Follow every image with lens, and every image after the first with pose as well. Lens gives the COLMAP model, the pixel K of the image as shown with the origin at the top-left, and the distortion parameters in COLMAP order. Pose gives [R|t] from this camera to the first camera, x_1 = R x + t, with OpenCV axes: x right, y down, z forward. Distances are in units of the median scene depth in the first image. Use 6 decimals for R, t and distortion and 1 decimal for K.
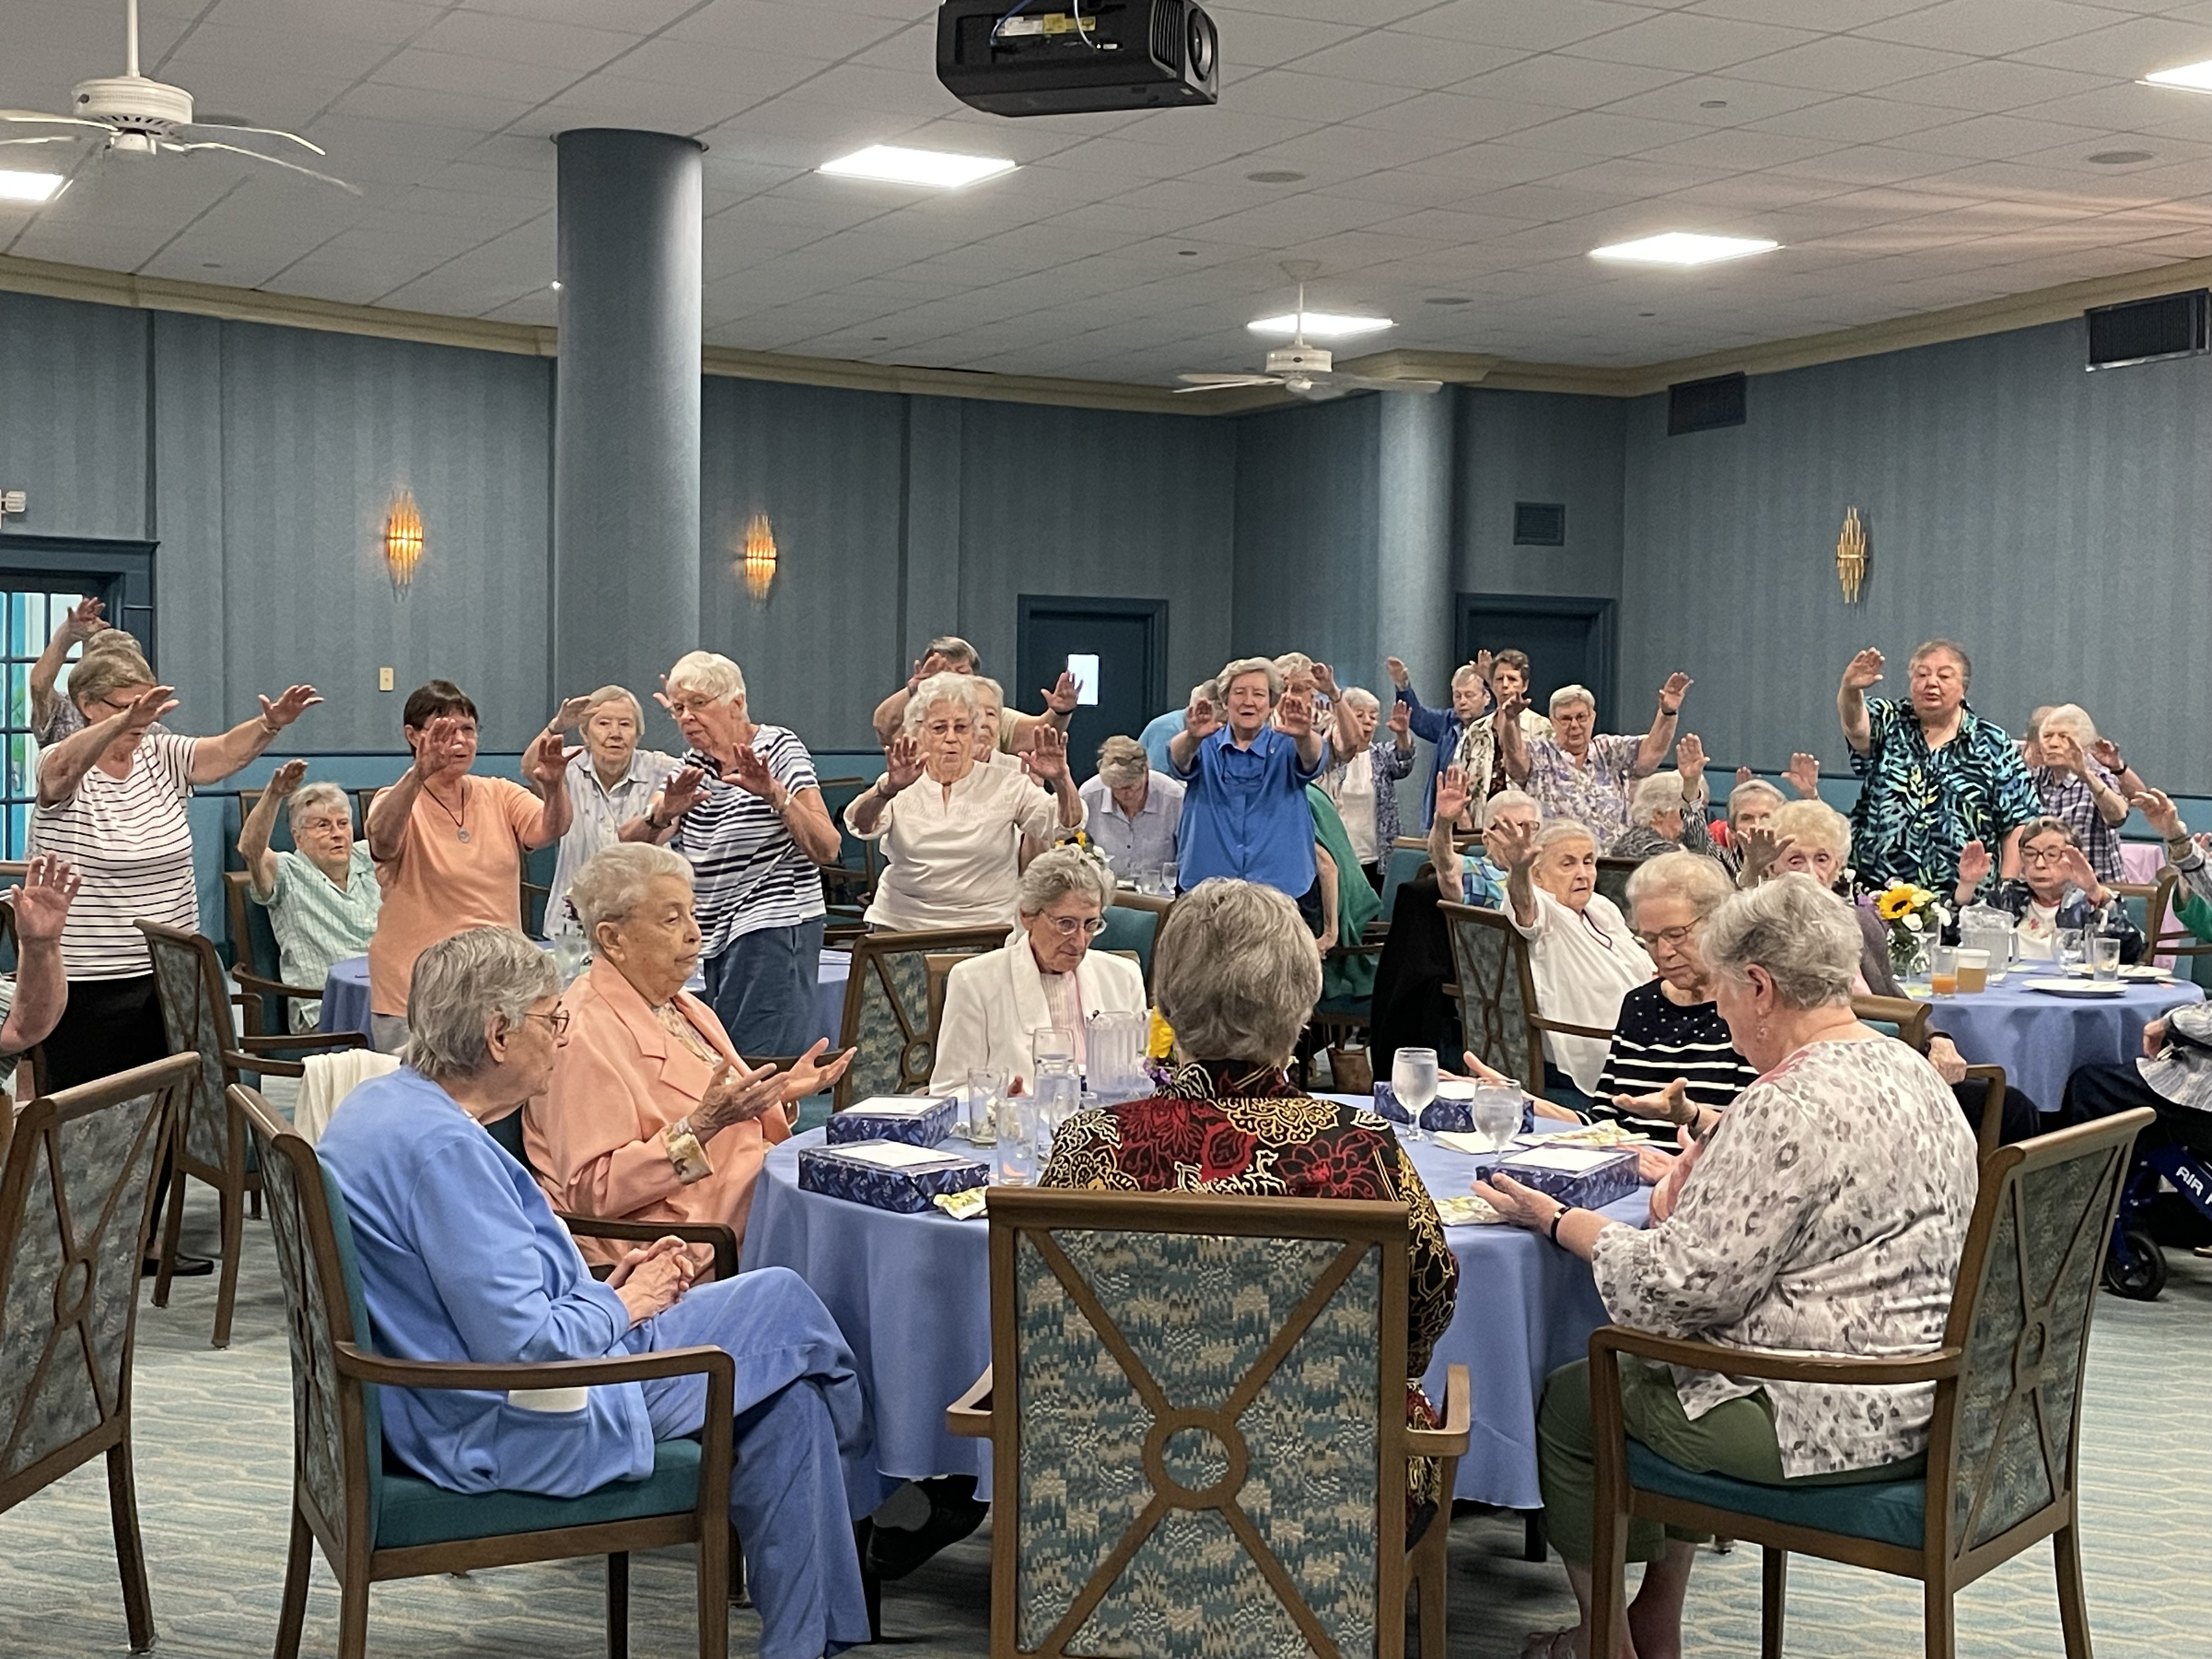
lens RADIAL K [[2771.3, 0, 1104.1], [0, 2771.3, 820.7], [0, 0, 1]] dist [0.022767, 0.000000]
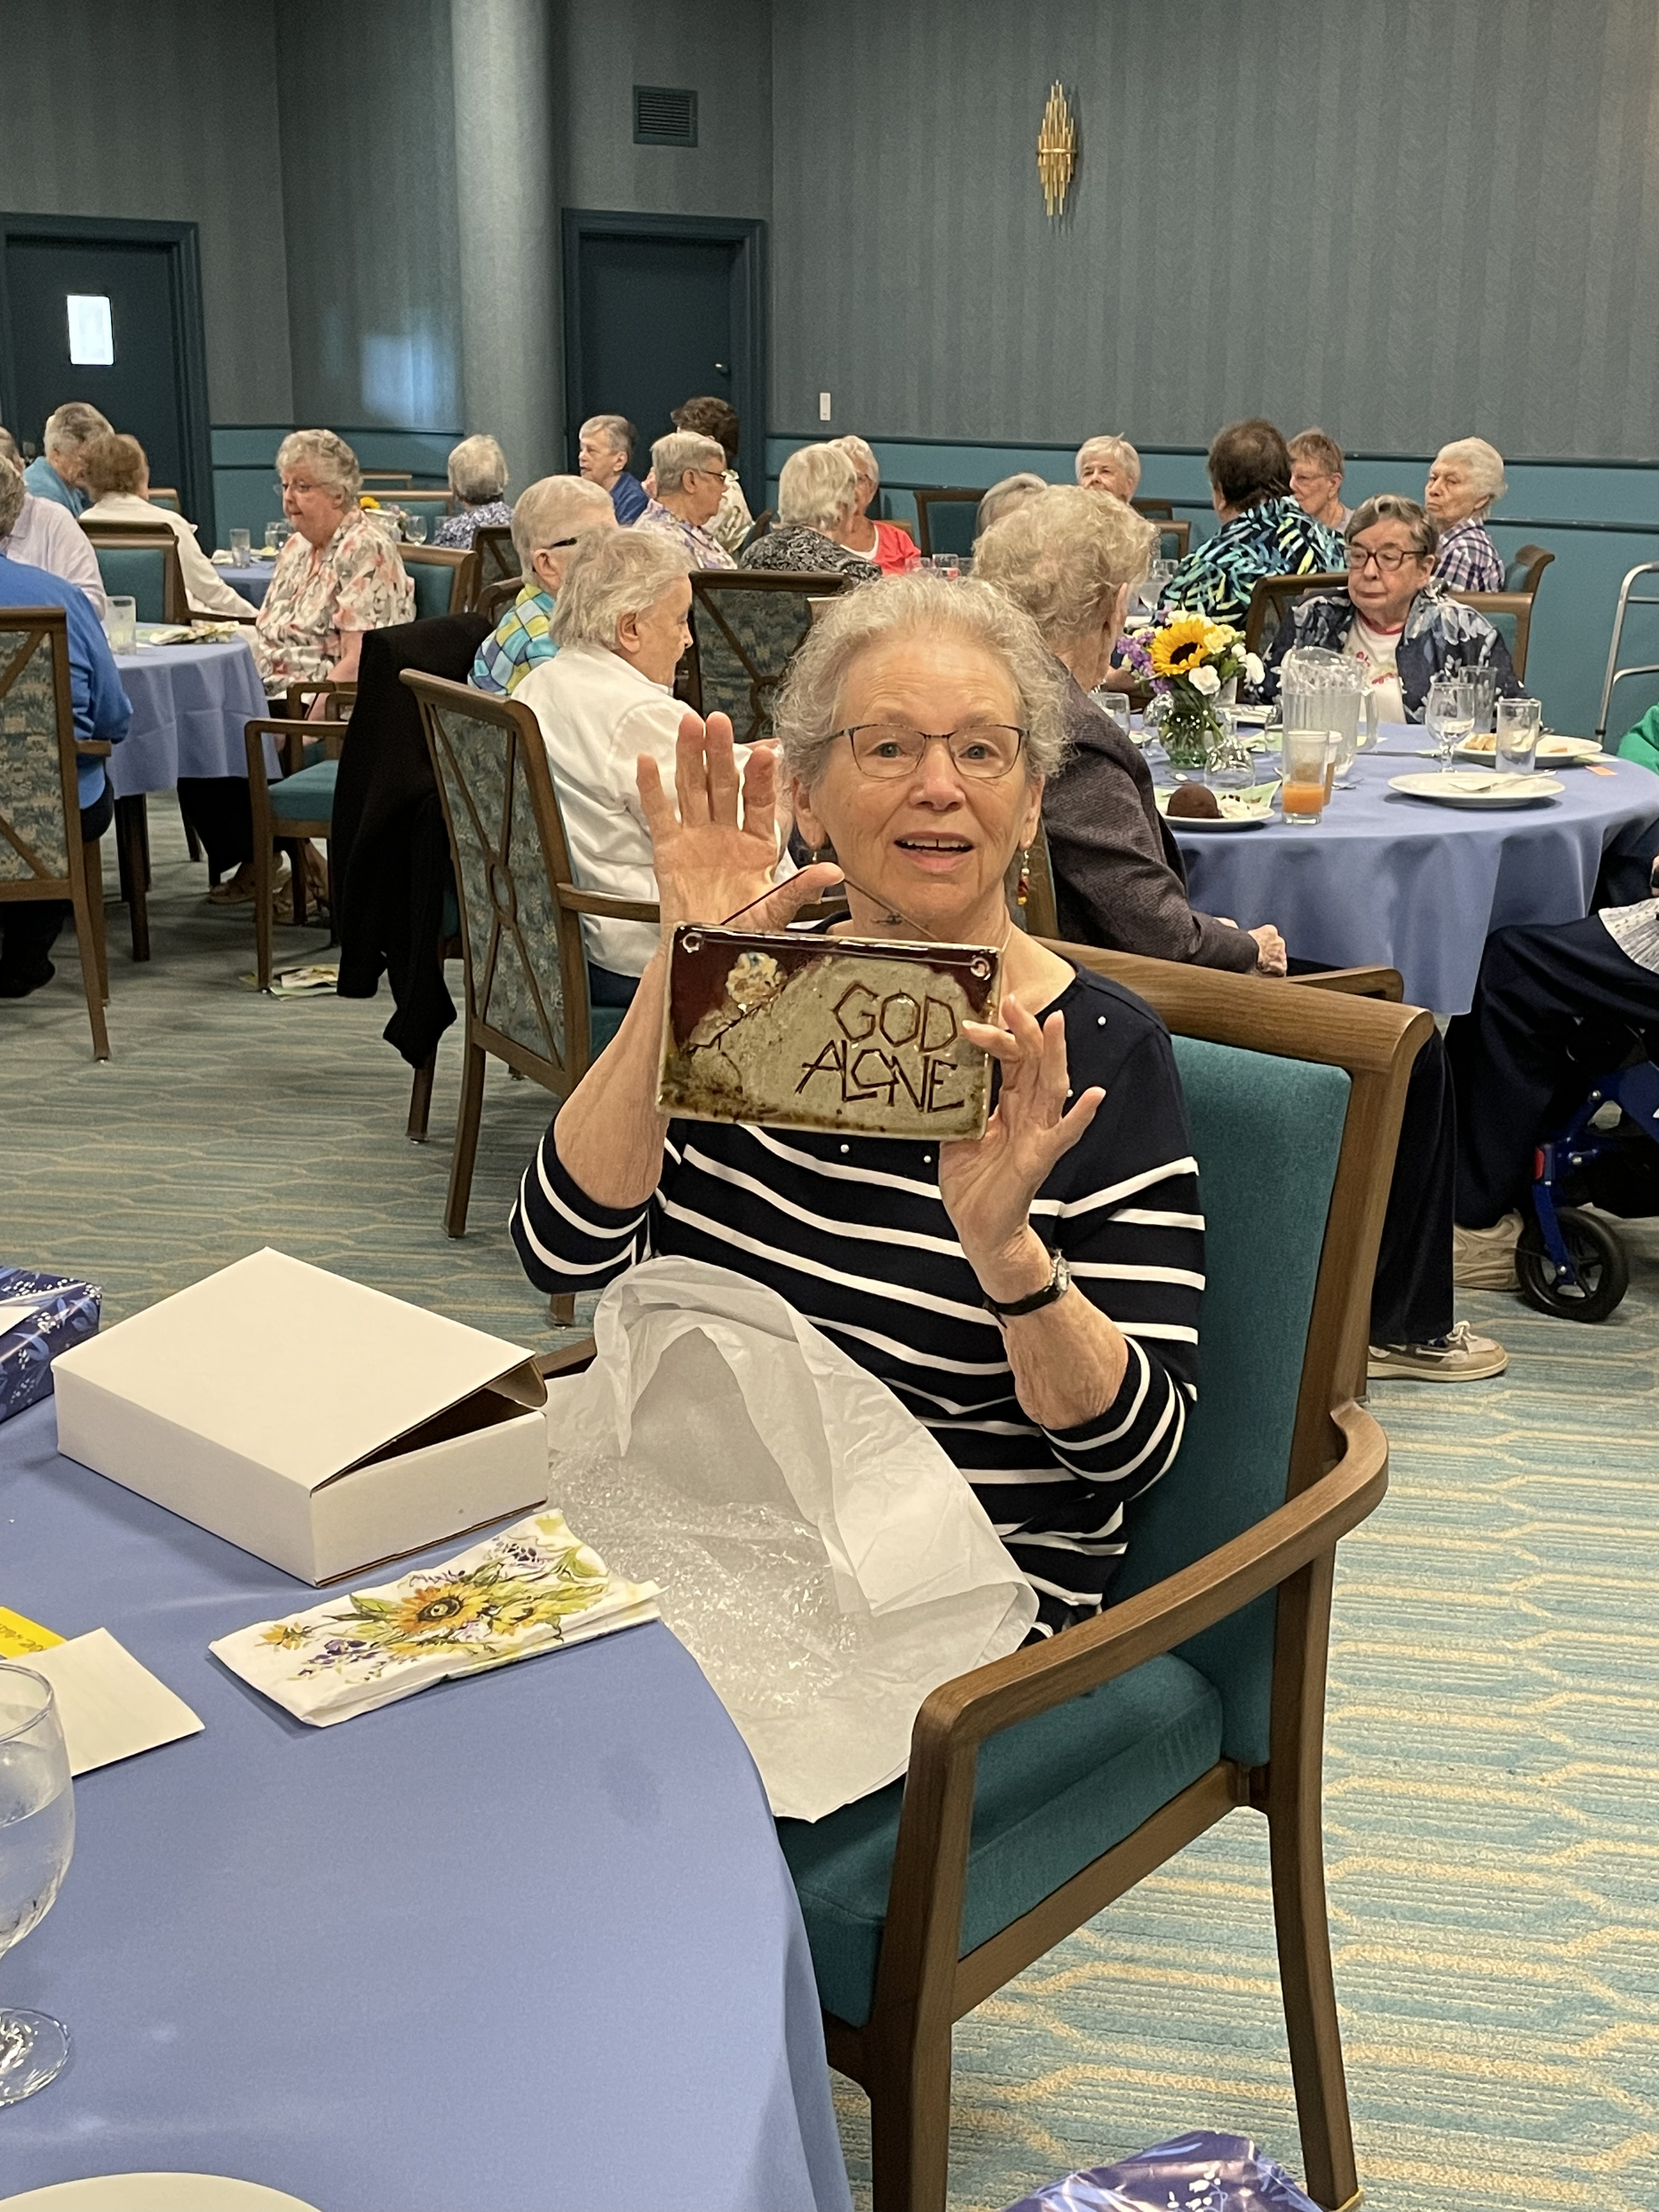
lens RADIAL K [[2679.0, 0, 820.7], [0, 2679.0, 1110.4], [0, 0, 1]] dist [0.034103, 0.000000]
pose [[0.981740, -0.060369, 0.180393, 0.087393], [0.019154, 0.974859, 0.221998, -0.002997], [-0.189259, -0.214489, 0.958215, 0.388151]]
